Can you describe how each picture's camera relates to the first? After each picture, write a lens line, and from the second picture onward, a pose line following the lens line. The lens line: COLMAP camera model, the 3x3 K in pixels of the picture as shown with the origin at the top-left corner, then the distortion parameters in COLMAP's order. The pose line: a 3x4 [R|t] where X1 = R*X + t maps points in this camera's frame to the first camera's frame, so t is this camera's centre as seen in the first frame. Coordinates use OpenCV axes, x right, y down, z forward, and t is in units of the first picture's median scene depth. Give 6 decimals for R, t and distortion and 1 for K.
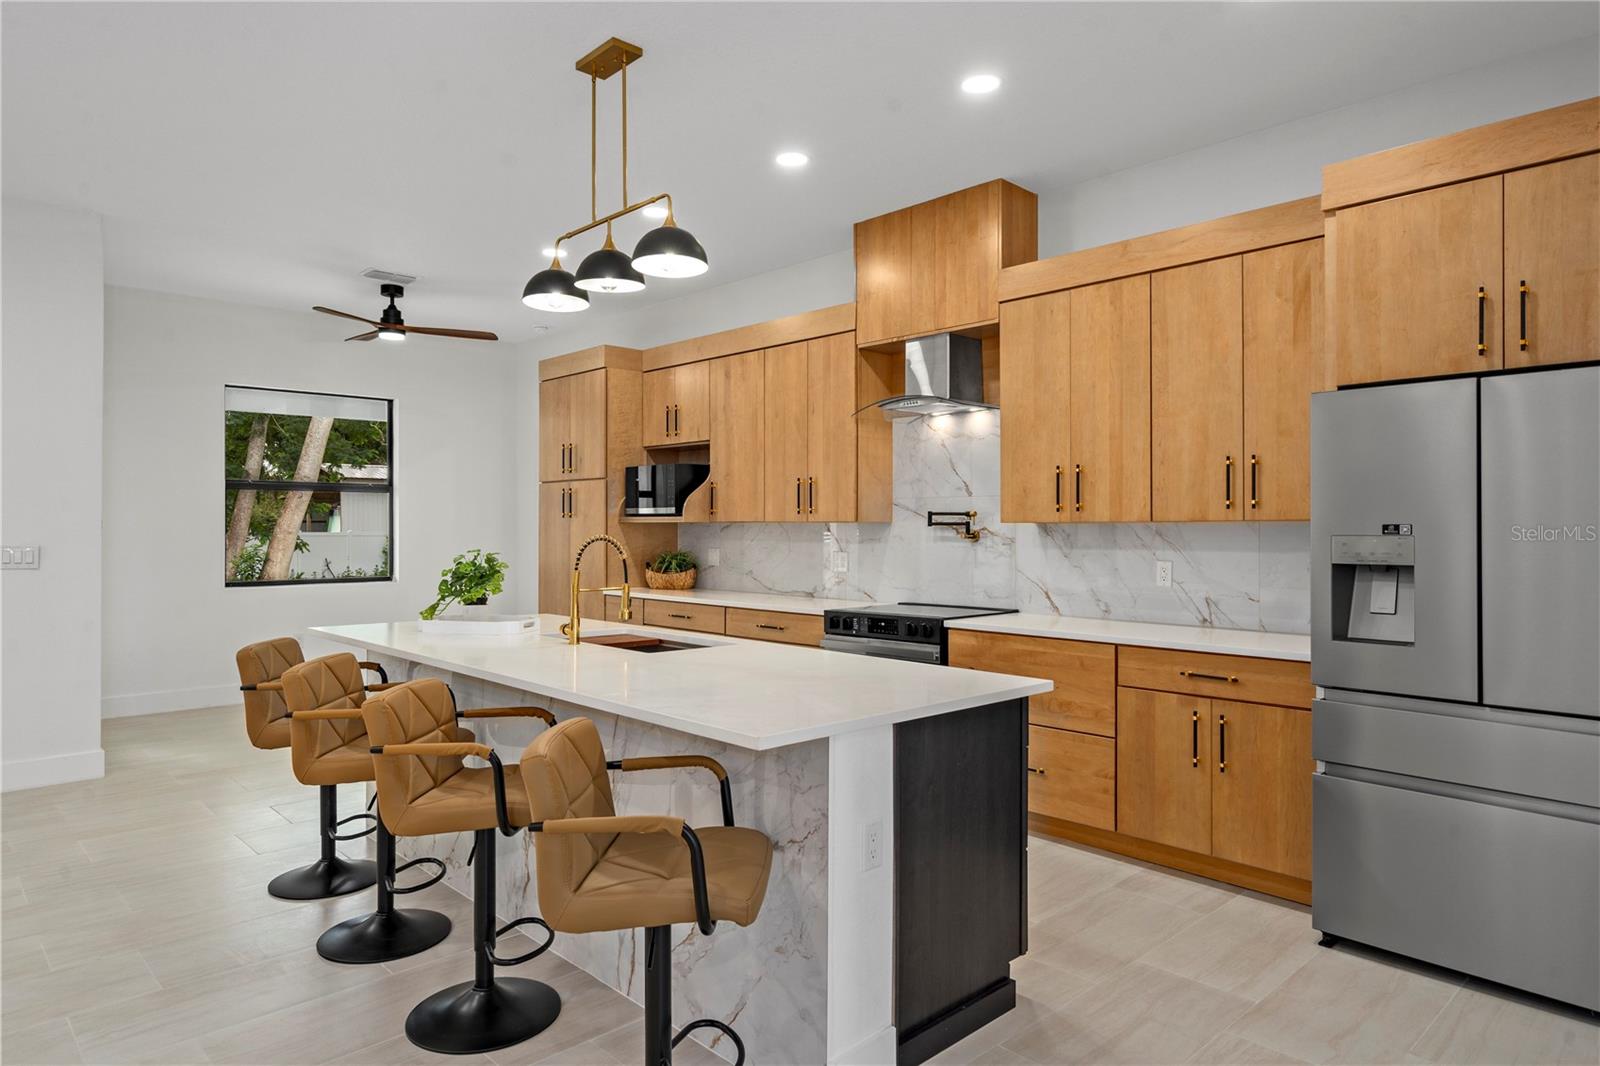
lens RADIAL K [[962.3, 0, 781.5], [0, 962.3, 525.6], [0, 0, 1]] dist [0.000857, 0.001913]
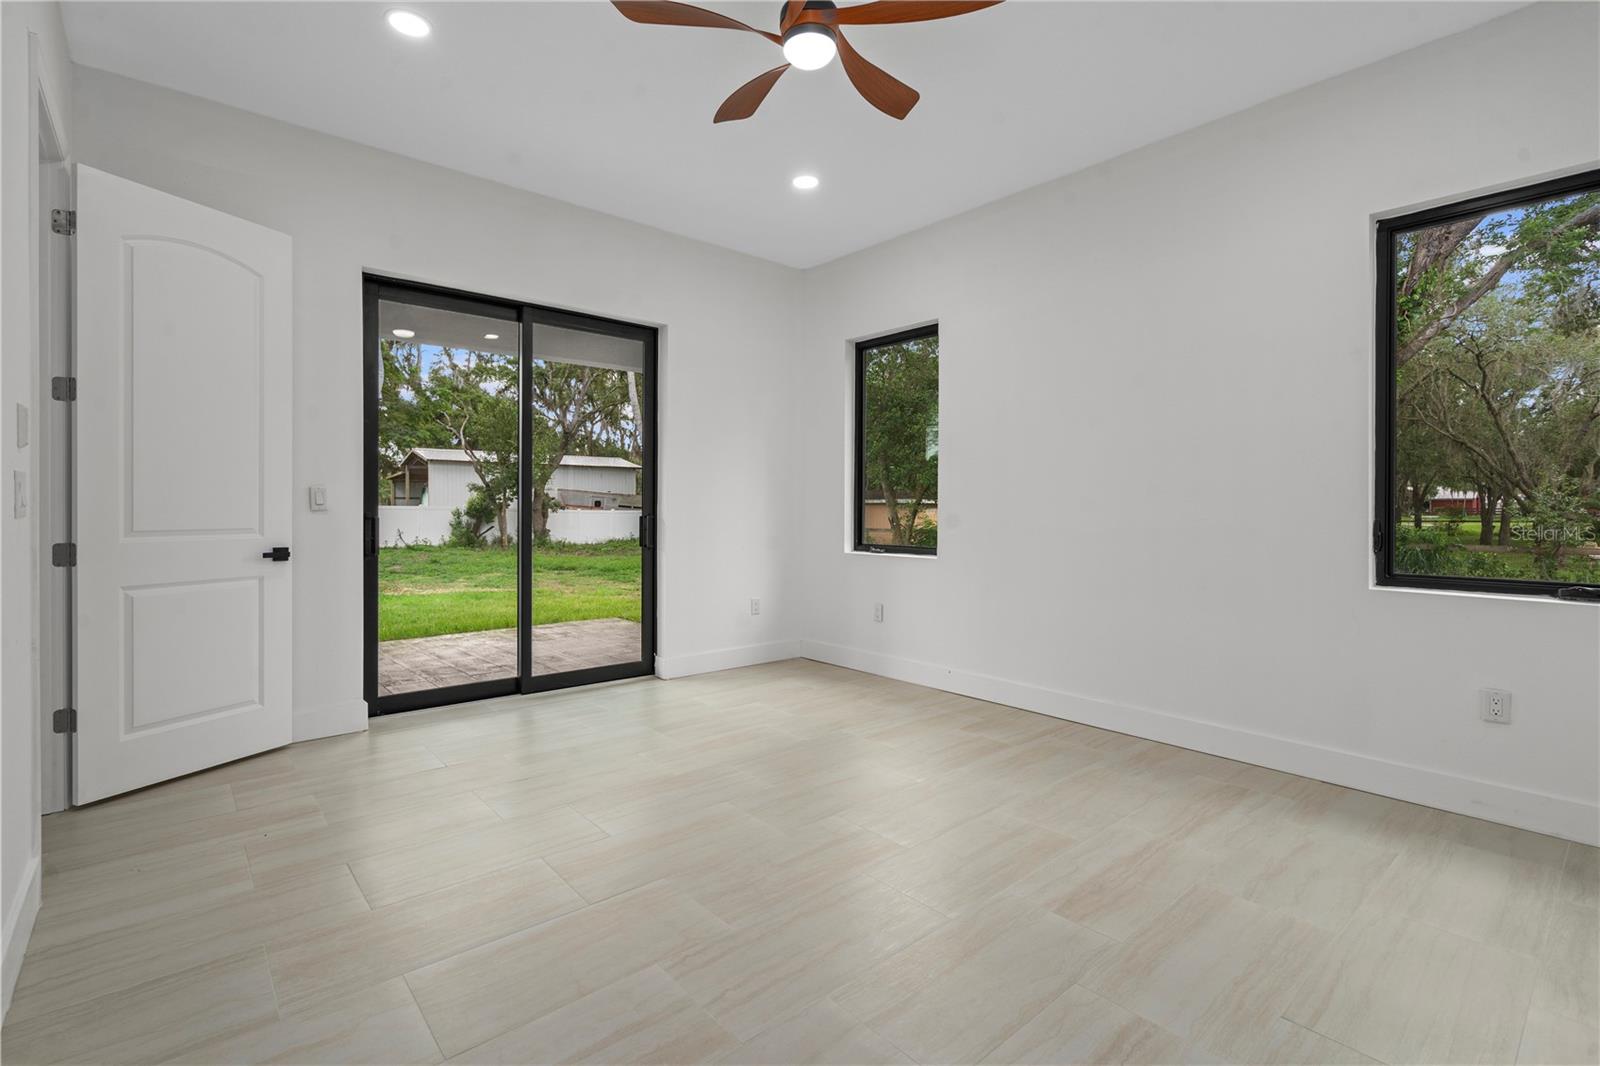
lens RADIAL K [[735.5, 0, 779.9], [0, 735.5, 511.6], [0, 0, 1]] dist [-0.000625, 0.000046]
pose [[0.998547, 0.006255, -0.053518, 0.156277], [-0.005886, 0.999958, 0.007050, 0.034024], [0.053560, -0.006724, 0.998542, 1.146277]]
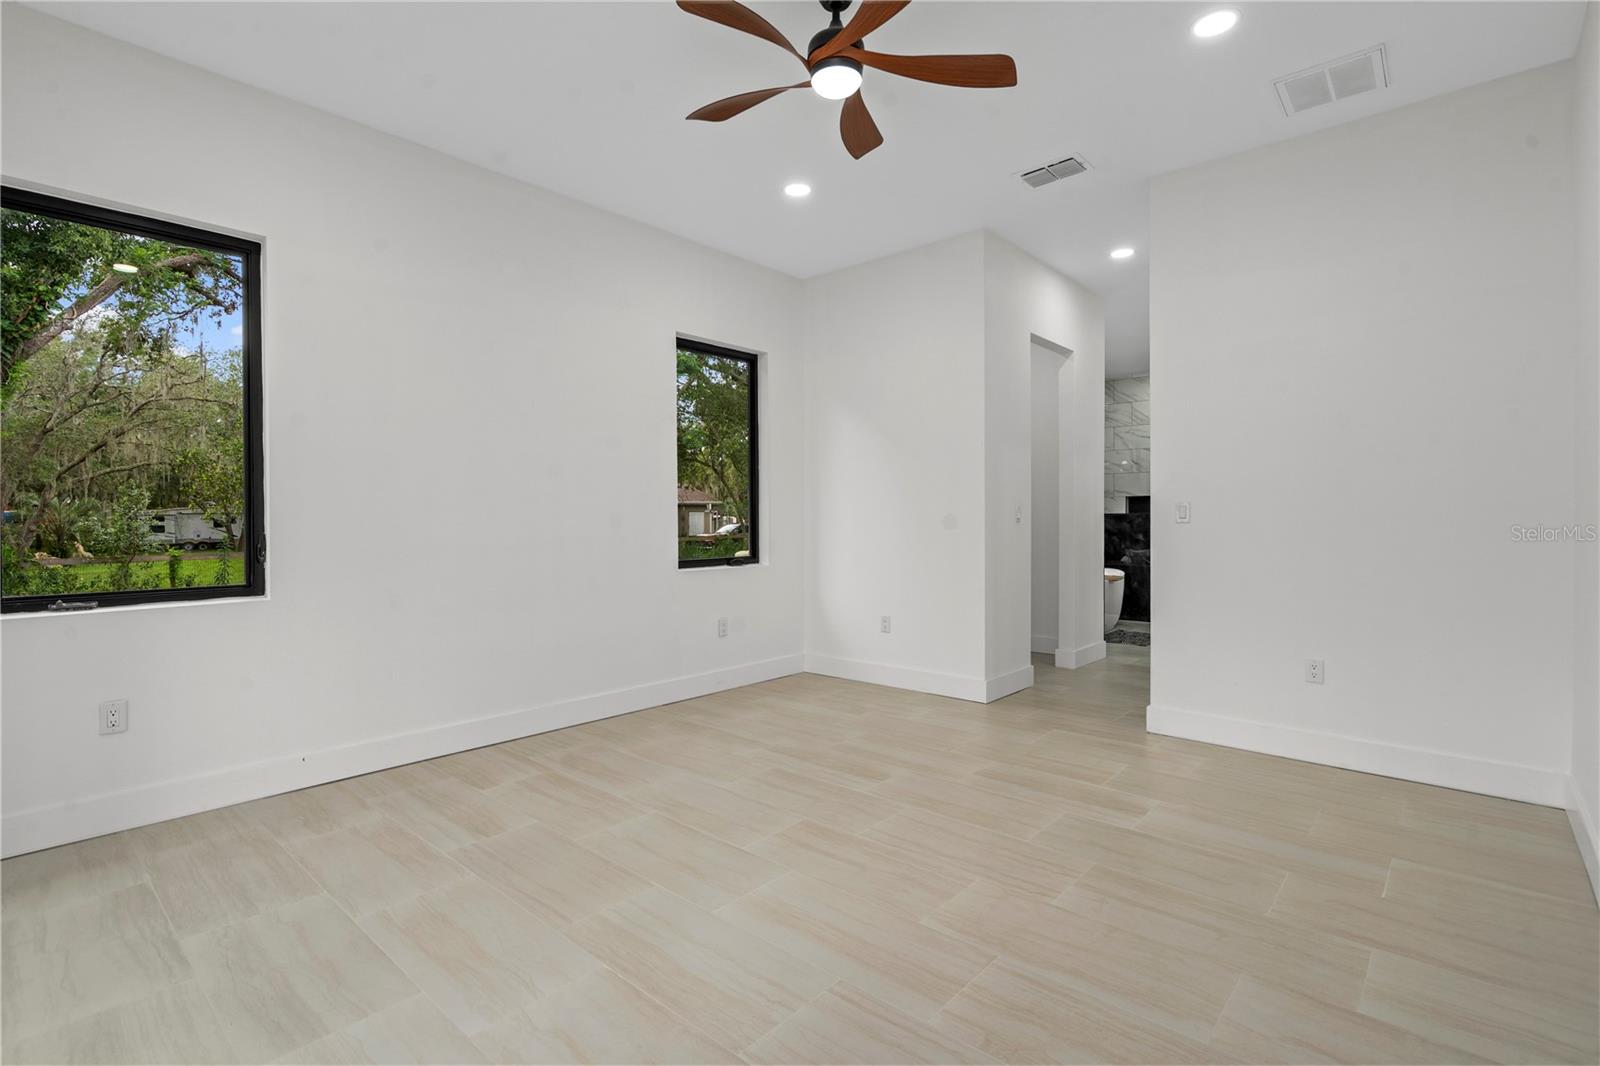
lens RADIAL K [[748.1, 0, 800.0], [0, 748.1, 533.0], [0, 0, 1]] dist [0.001743, 0.000358]
pose [[-0.087640, -0.015916, 0.996025, -0.390303], [0.004801, 0.999854, 0.016399, 0.035123], [-0.996141, 0.006219, -0.087551, 1.738568]]
